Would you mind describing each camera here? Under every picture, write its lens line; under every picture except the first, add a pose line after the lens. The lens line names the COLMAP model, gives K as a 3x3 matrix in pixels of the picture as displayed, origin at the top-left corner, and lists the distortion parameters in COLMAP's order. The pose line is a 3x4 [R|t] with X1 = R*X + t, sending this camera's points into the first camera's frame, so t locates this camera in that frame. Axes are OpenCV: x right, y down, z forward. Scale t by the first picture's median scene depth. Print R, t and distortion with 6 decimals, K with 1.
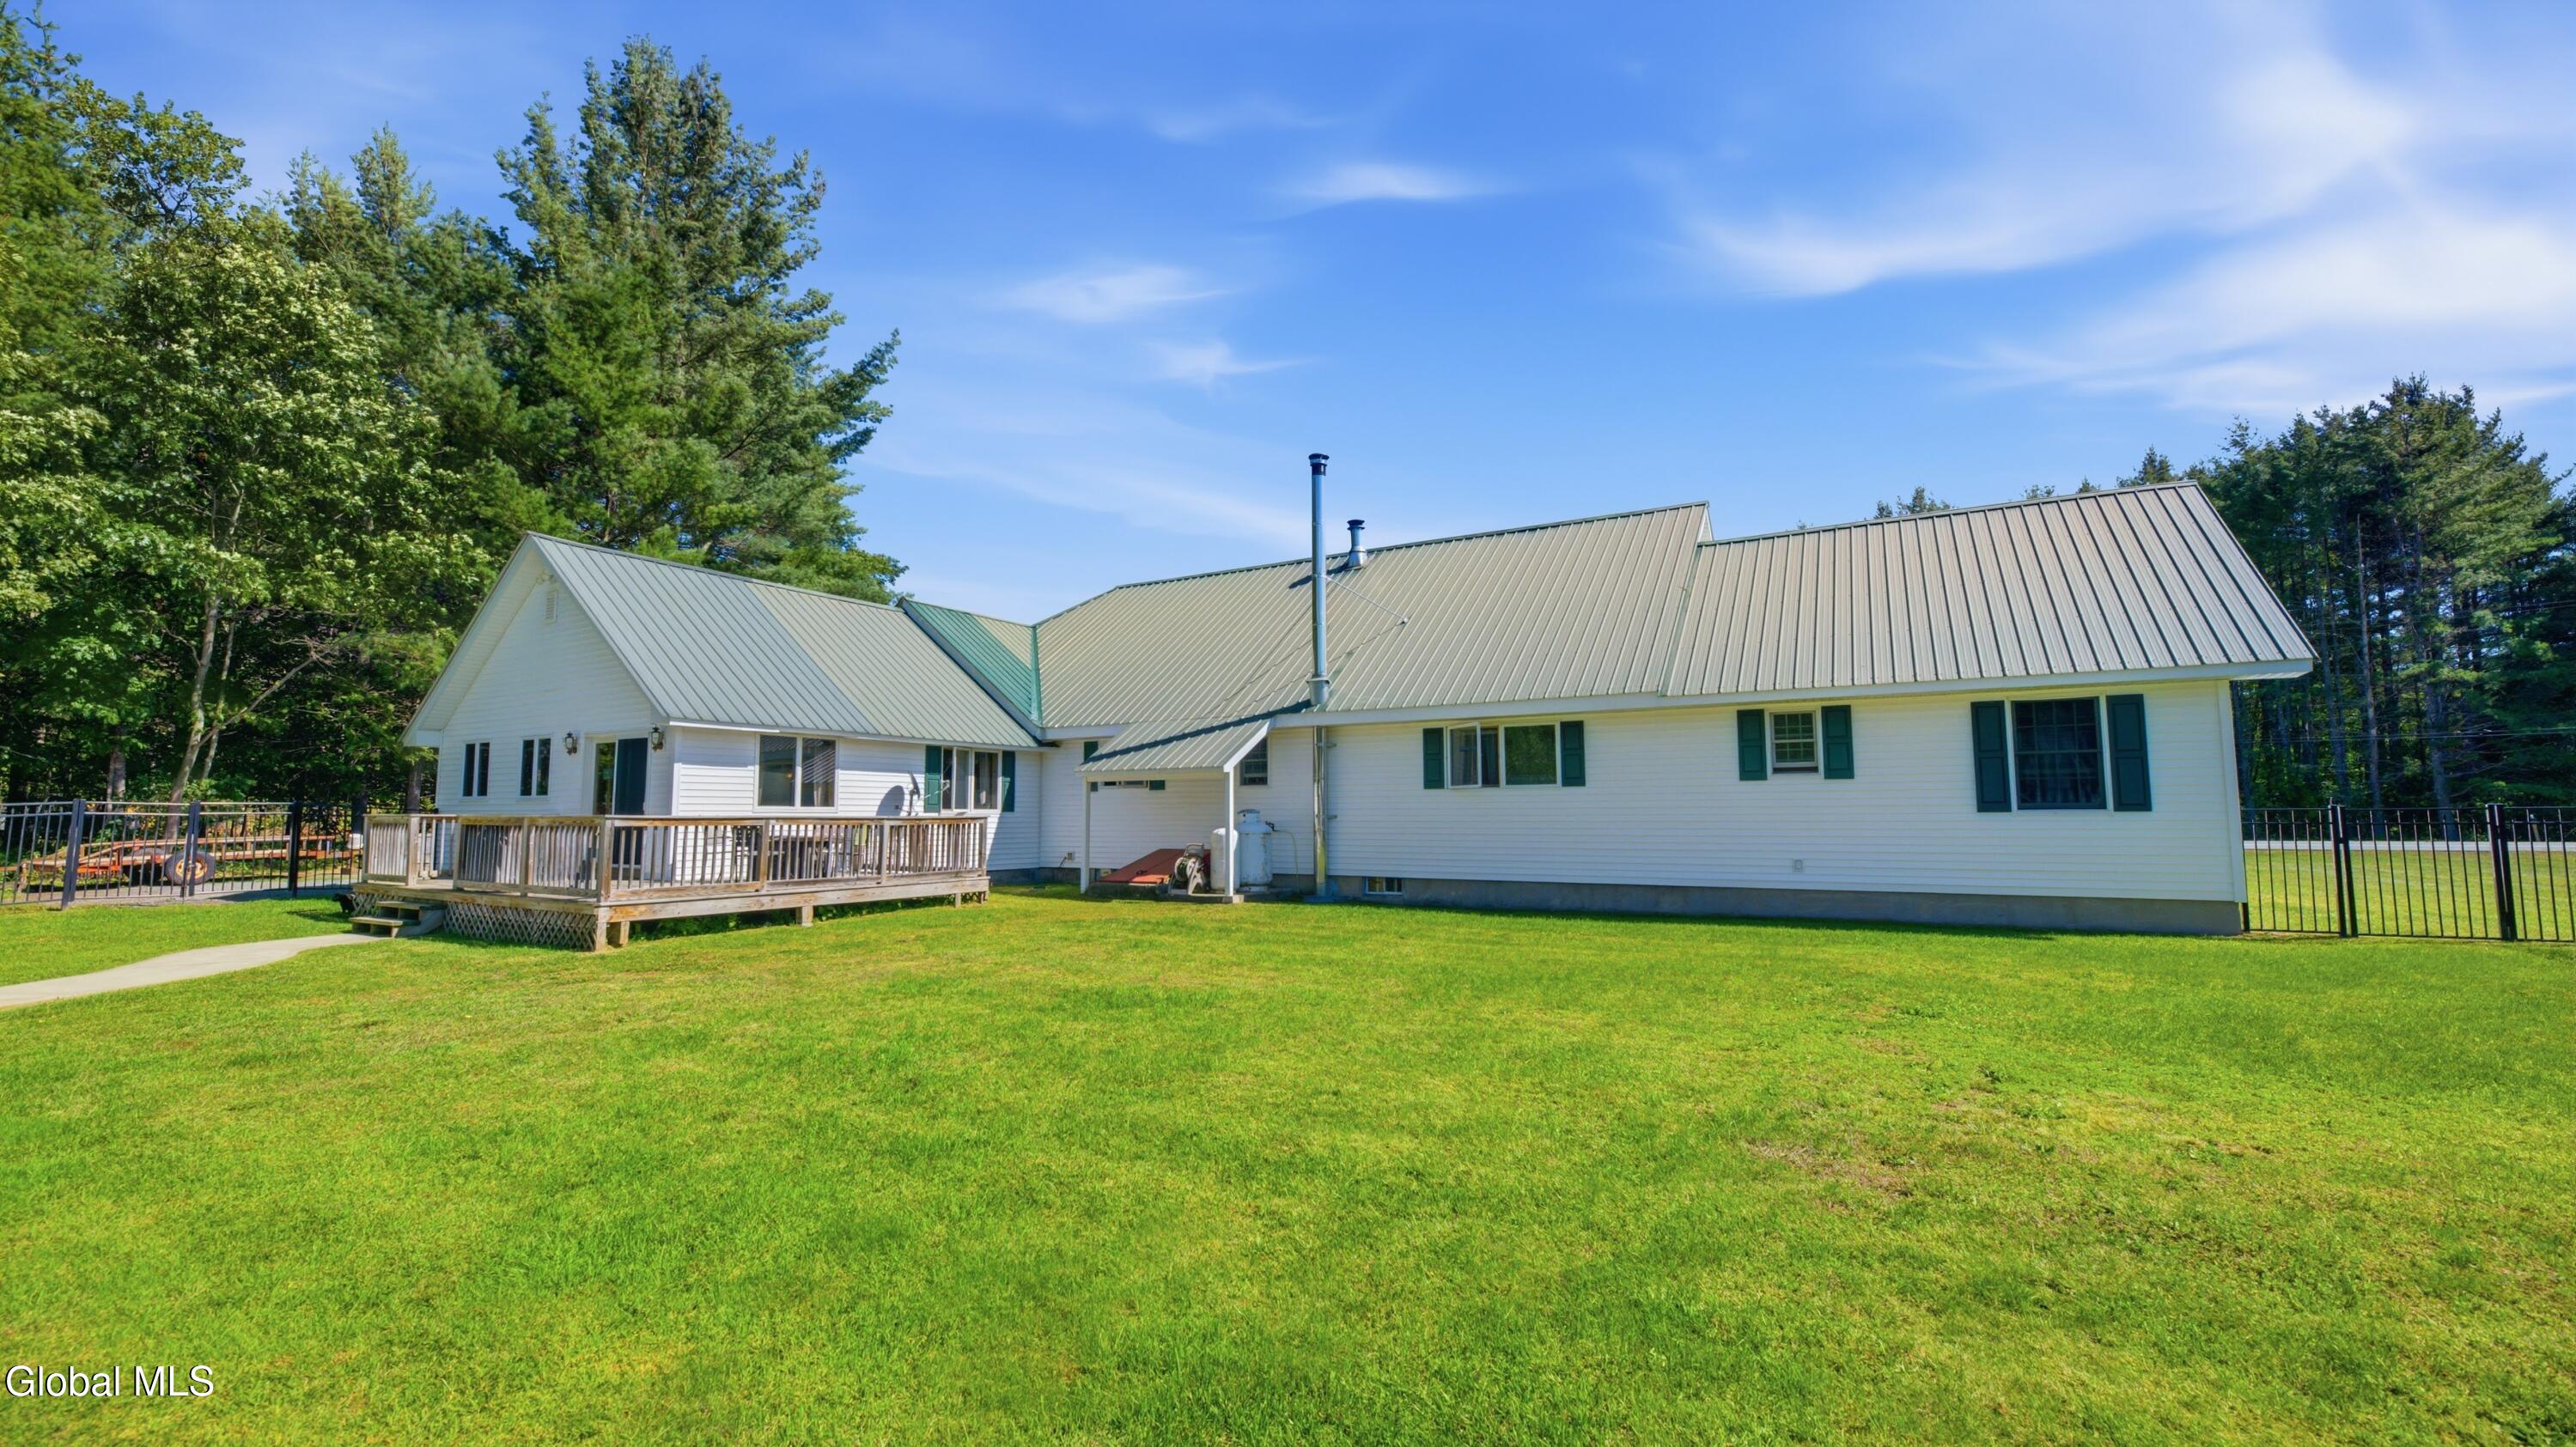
lens RADIAL K [[1052.7, 0, 1292.9], [0, 1052.7, 724.4], [0, 0, 1]] dist [0.000523, -0.000043]
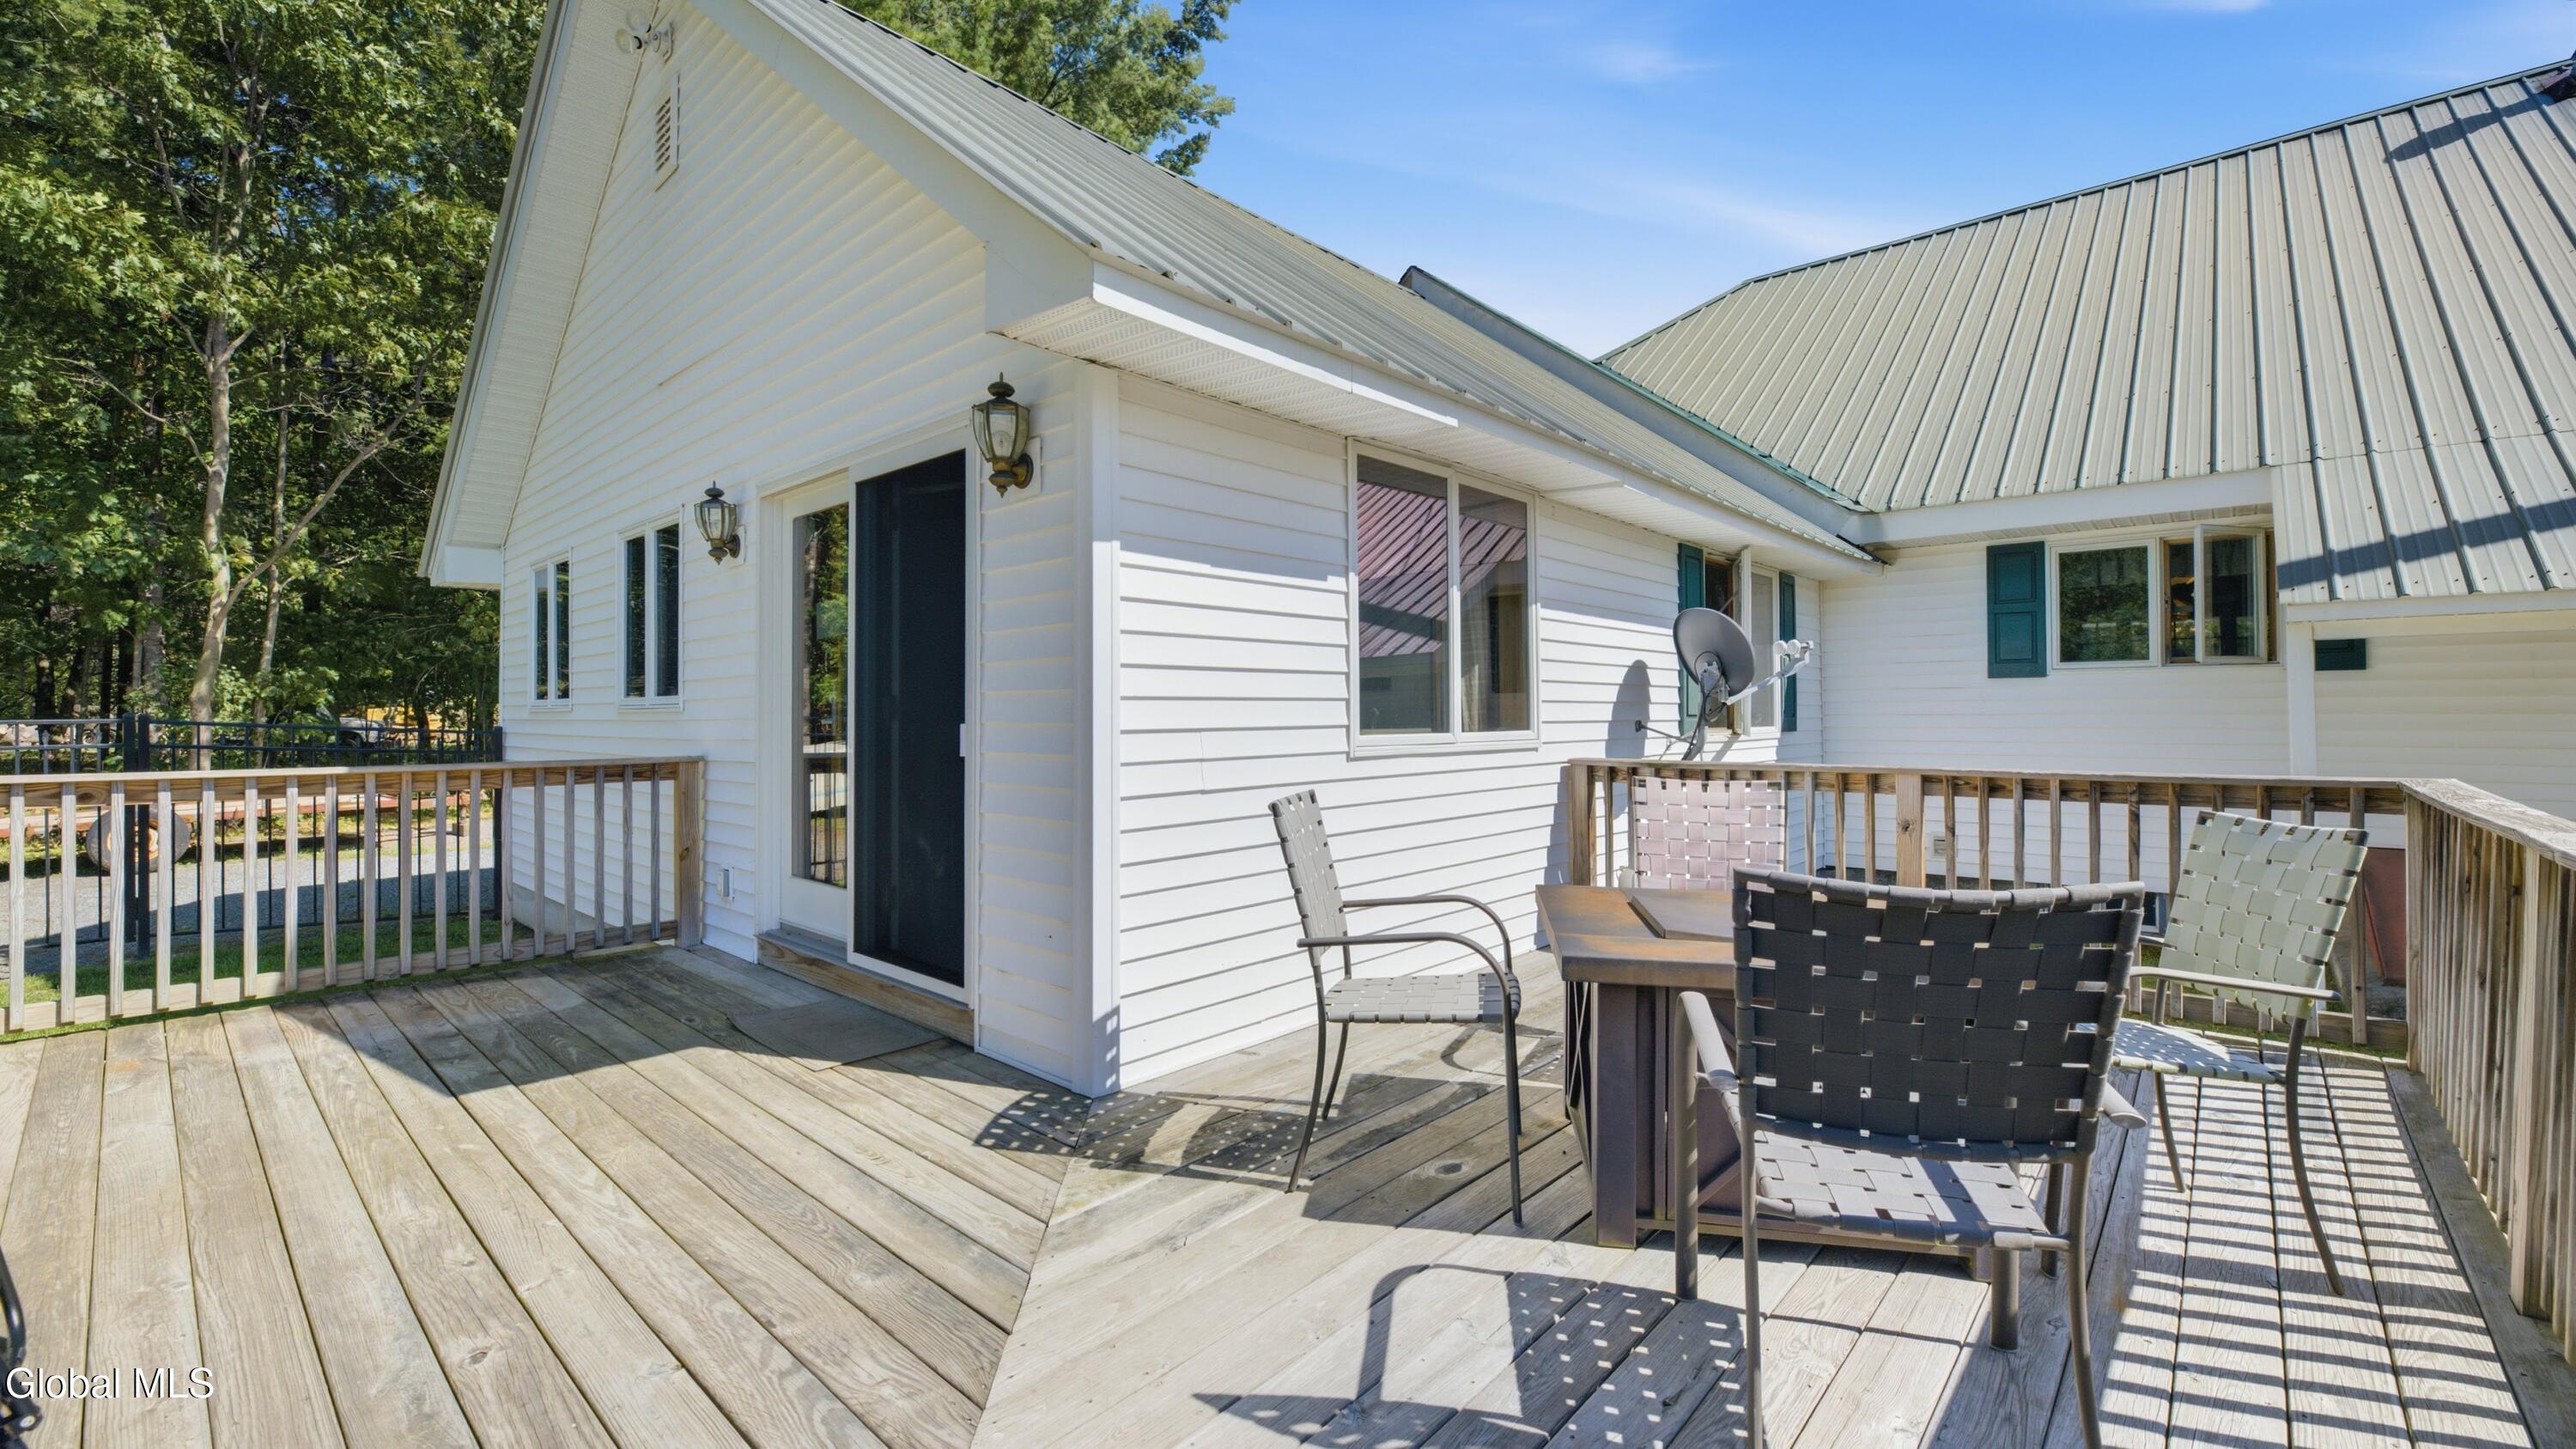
lens RADIAL K [[1053.0, 0, 1283.9], [0, 1053.0, 718.5], [0, 0, 1]] dist [0.000523, -0.000043]
pose [[0.975962, 0.001273, -0.217938, -0.449708], [0.020869, 0.994842, 0.099265, 0.045422], [0.216941, -0.101427, 0.970901, 0.715239]]
